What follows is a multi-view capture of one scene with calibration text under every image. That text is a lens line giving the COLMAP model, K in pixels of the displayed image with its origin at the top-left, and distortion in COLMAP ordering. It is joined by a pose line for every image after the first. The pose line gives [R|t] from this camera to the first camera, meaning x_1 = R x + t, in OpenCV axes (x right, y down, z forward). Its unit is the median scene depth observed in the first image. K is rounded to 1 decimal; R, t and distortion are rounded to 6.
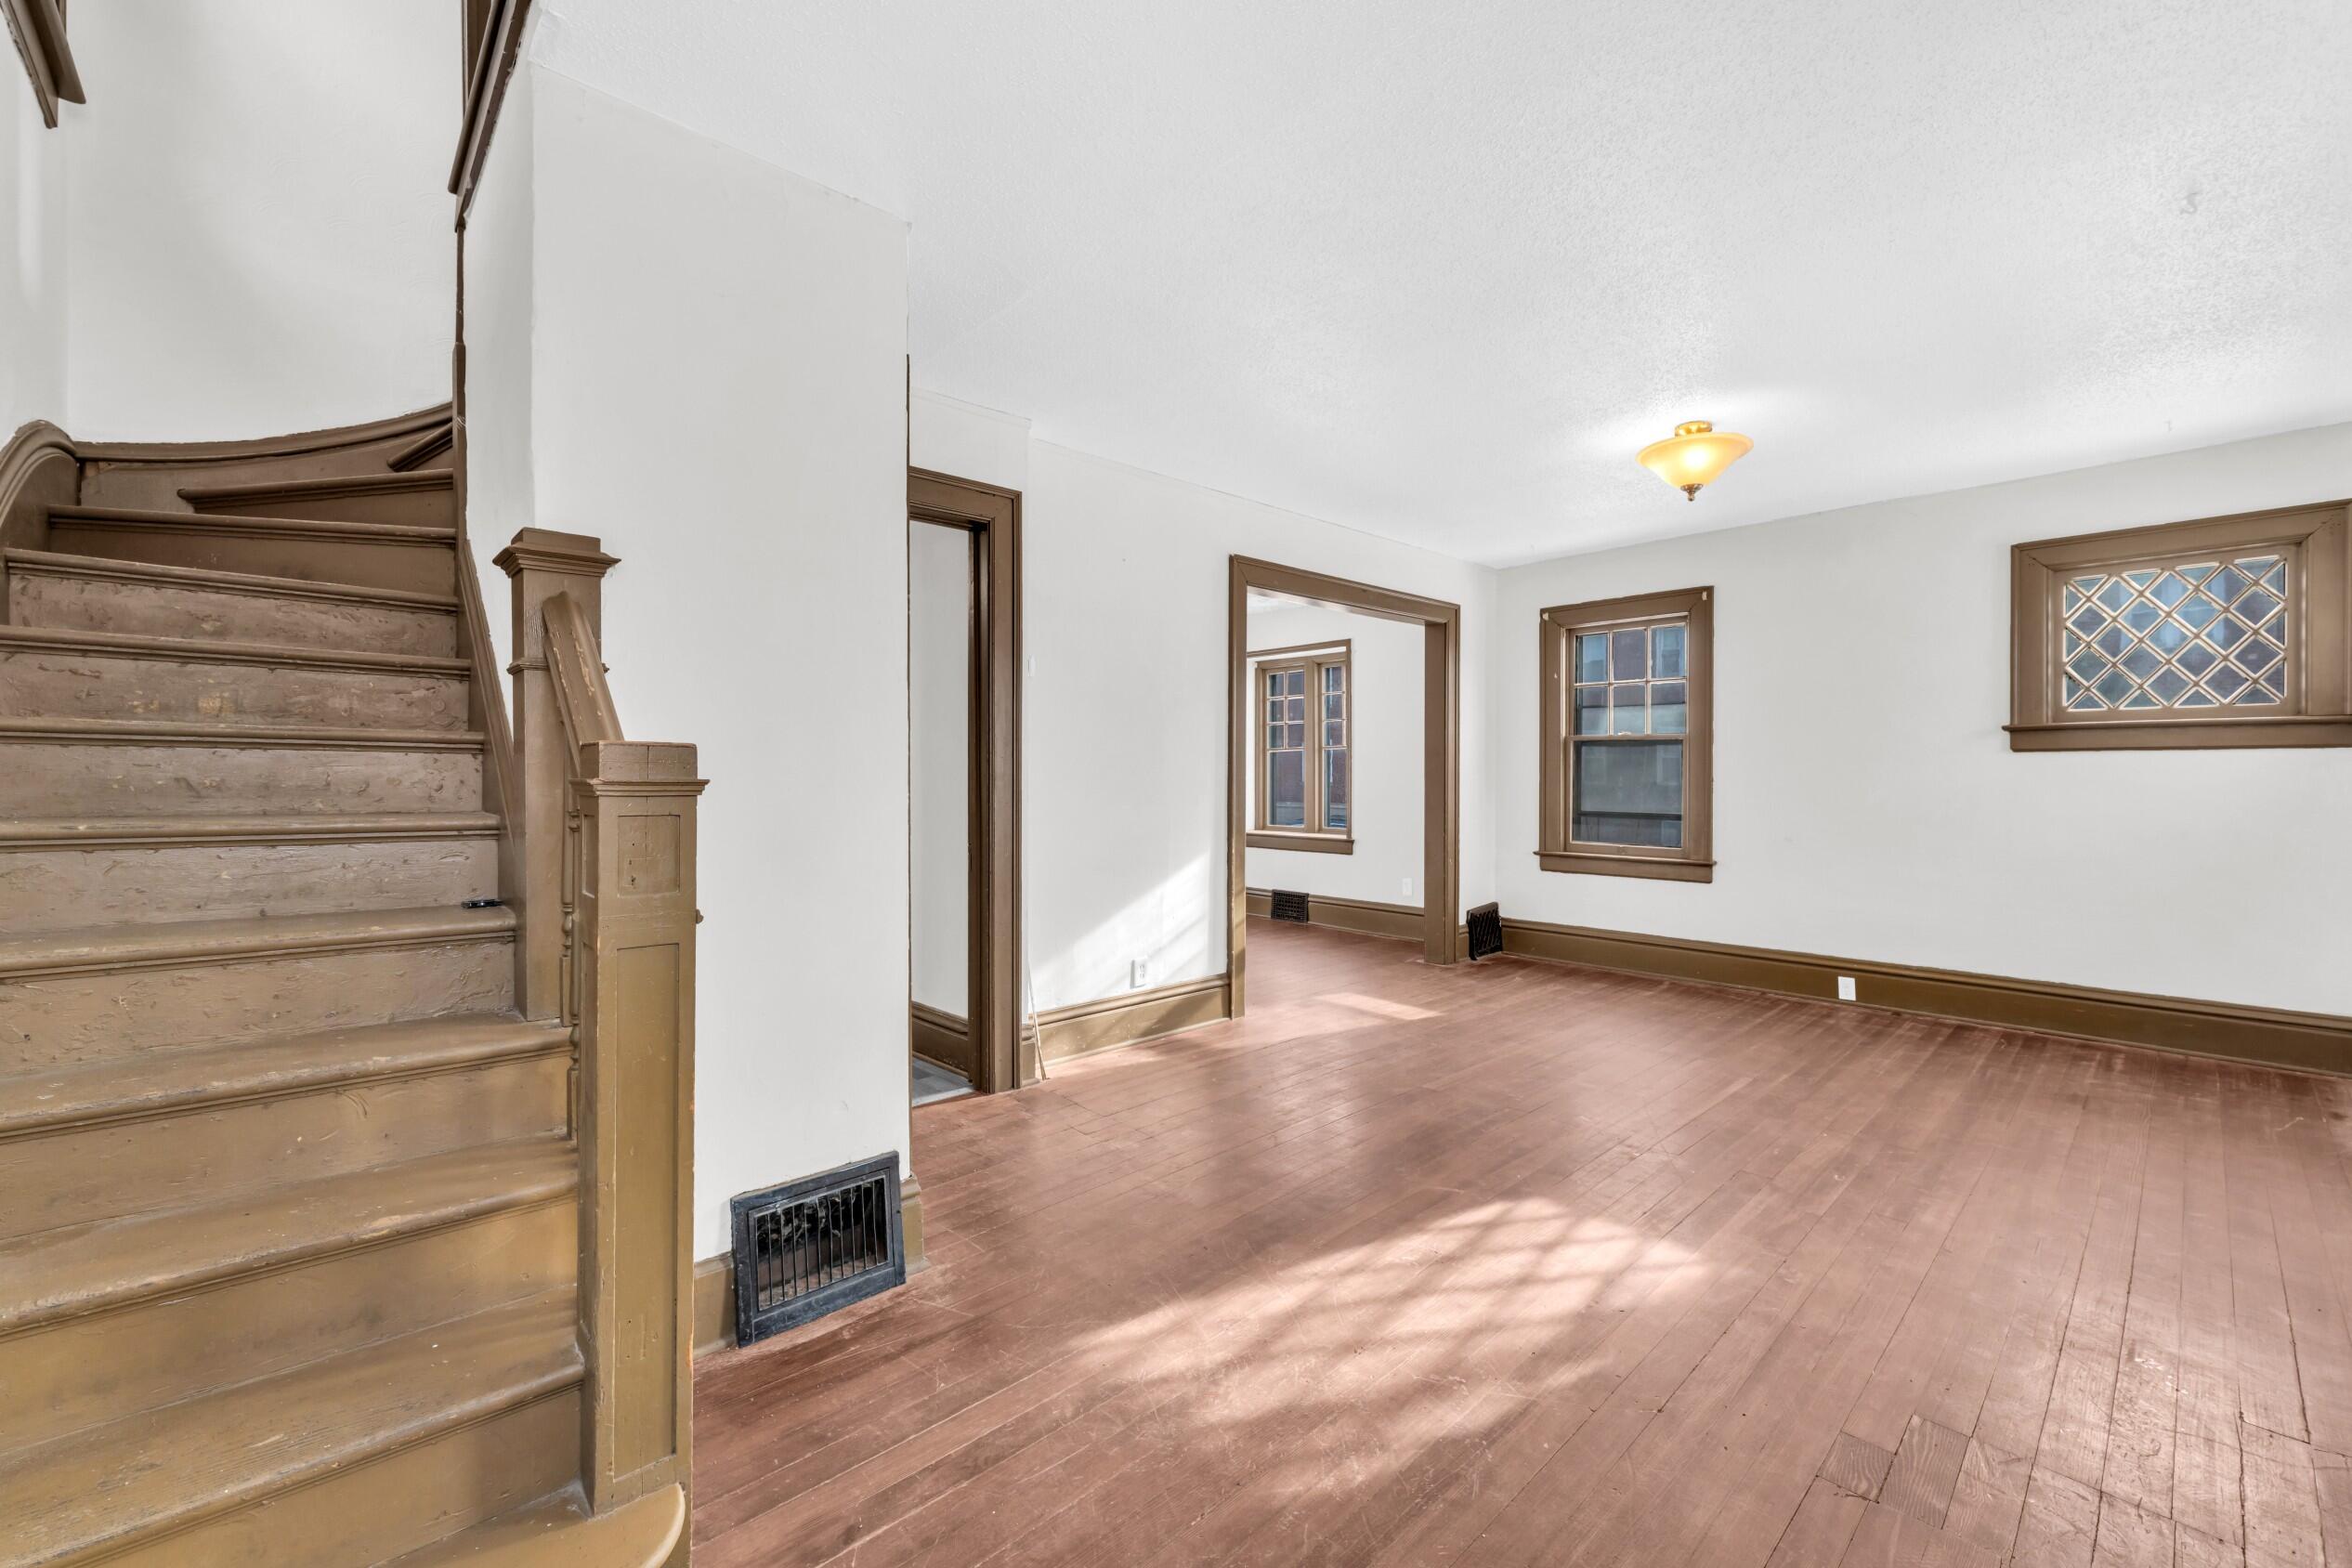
lens RADIAL K [[946.3, 0, 1175.8], [0, 946.3, 779.3], [0, 0, 1]] dist [-0.002332, 0.000174]
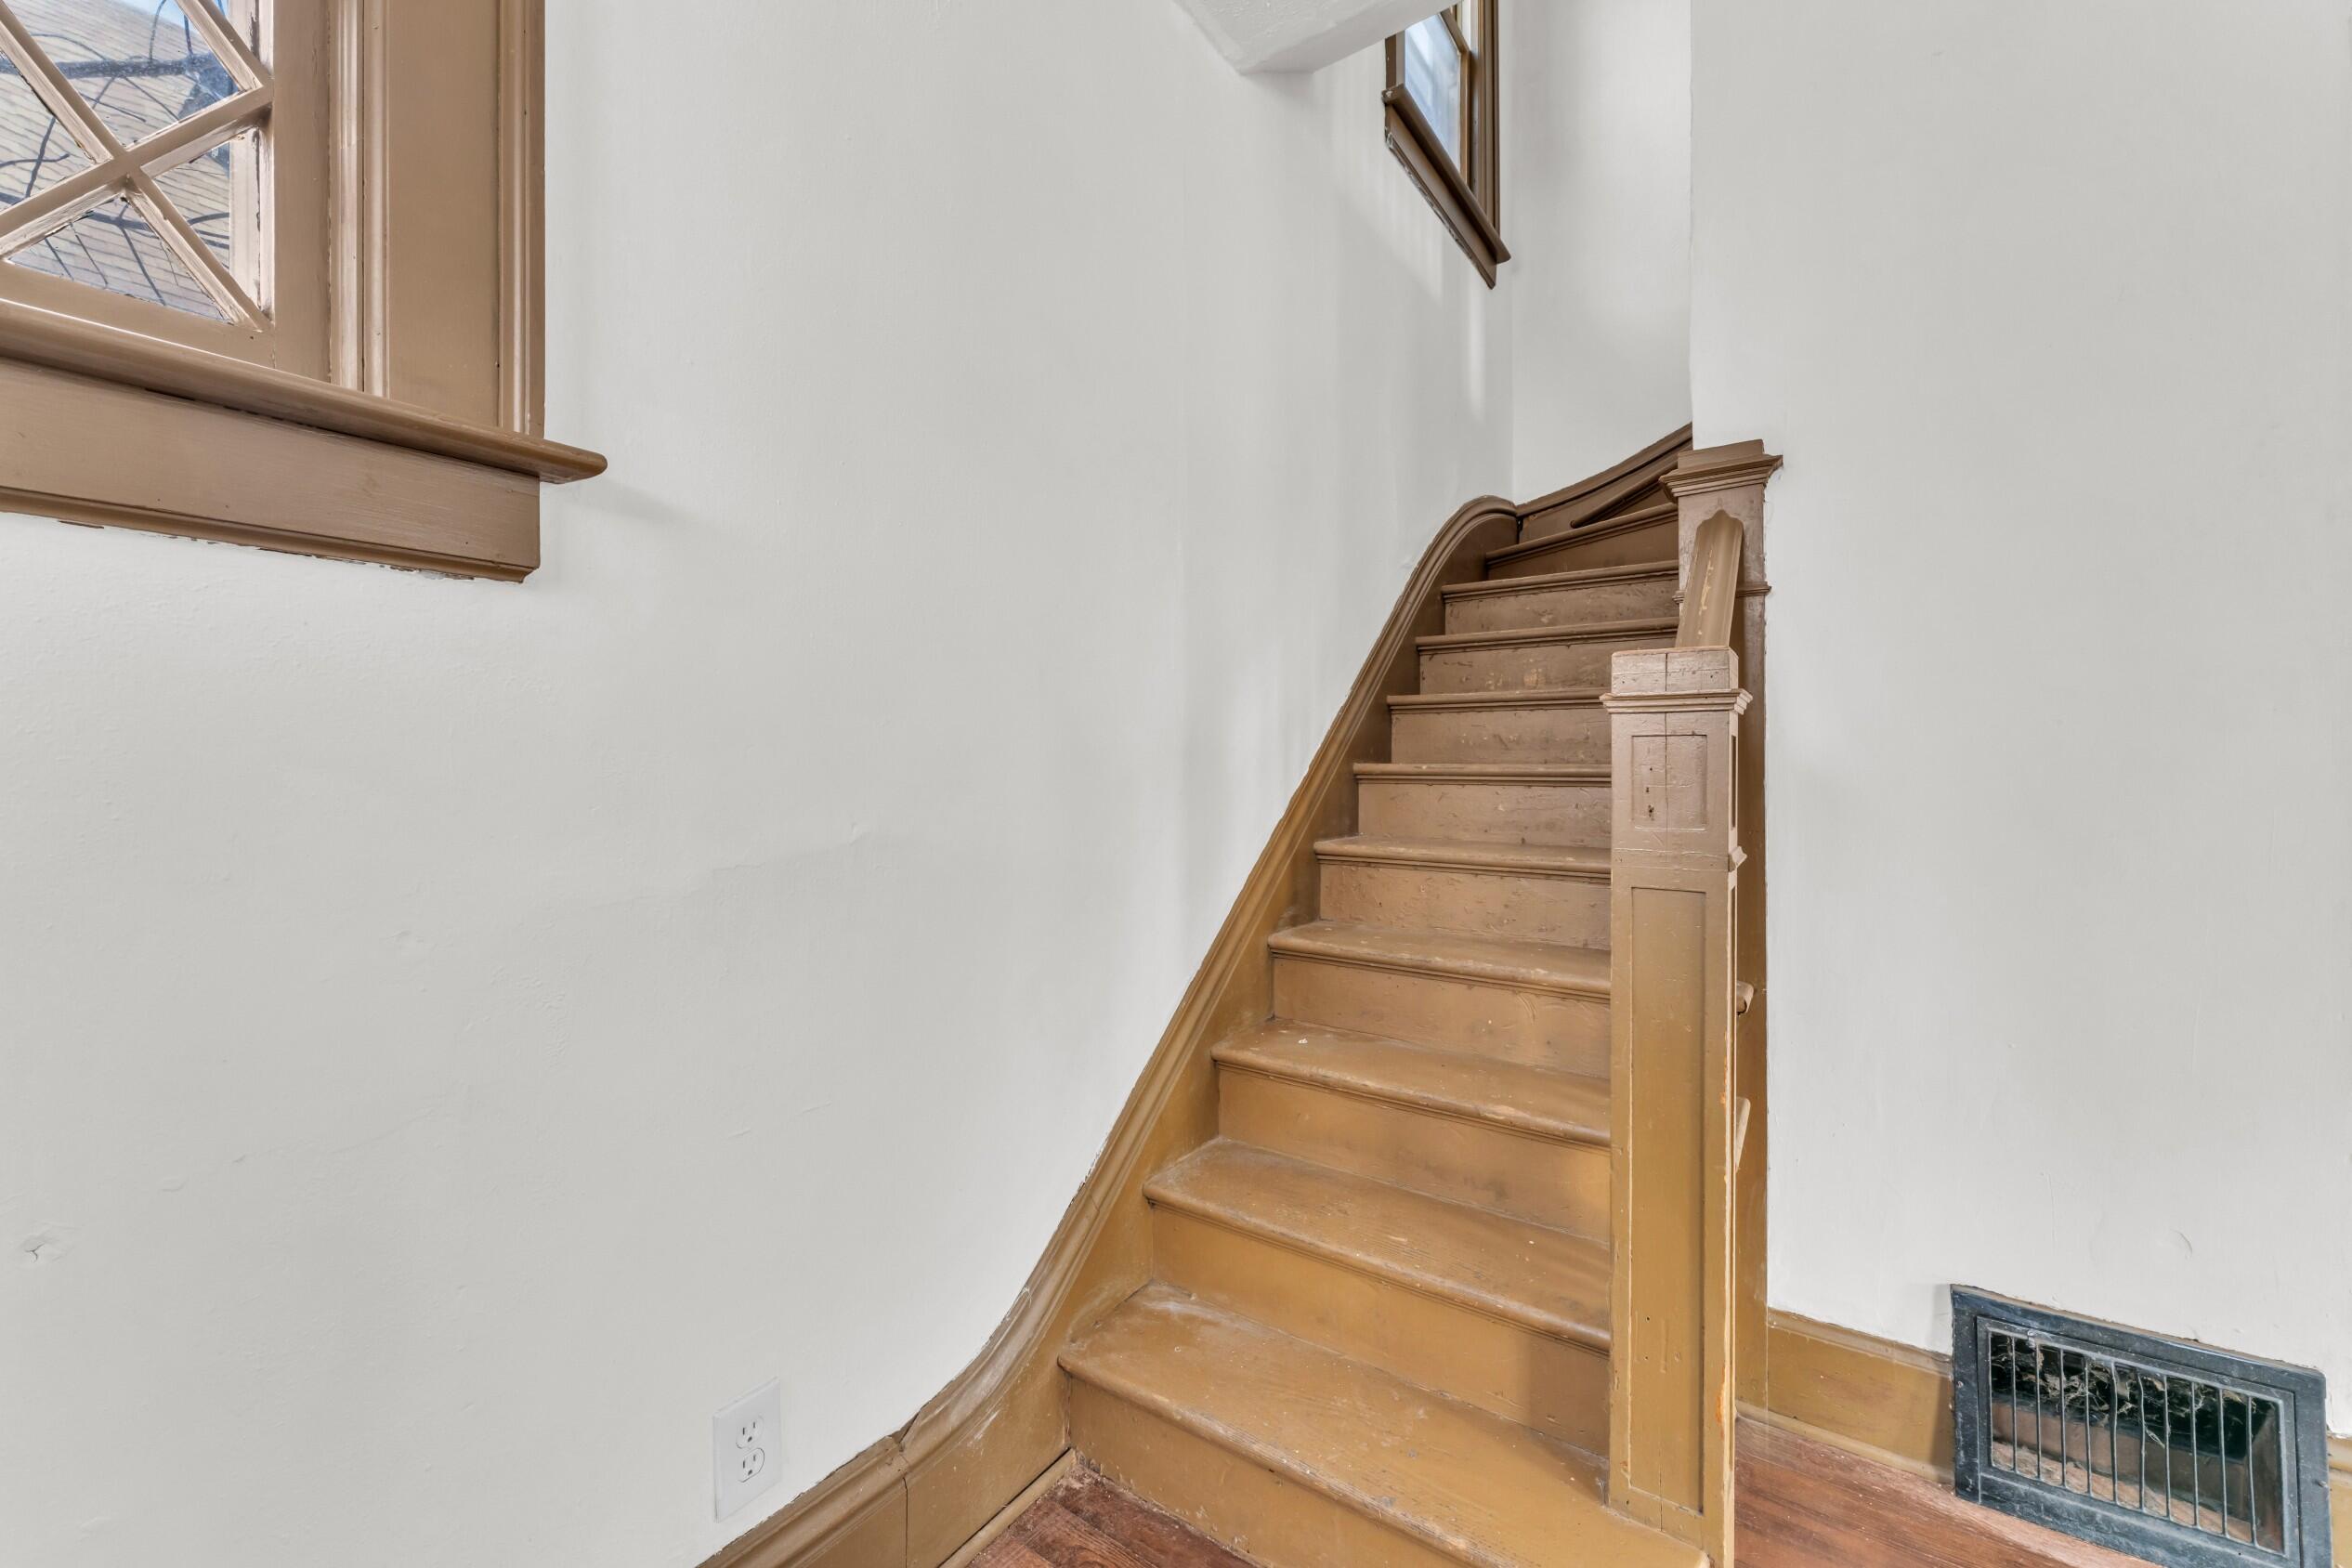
lens RADIAL K [[946.3, 0, 1172.5], [0, 946.3, 779.4], [0, 0, 1]] dist [-0.002332, 0.000174]
pose [[0.201929, 0.002897, -0.979396, 0.135799], [0.001350, 0.999994, 0.003236, 0.055526], [0.979399, -0.001976, 0.201924, 0.295510]]
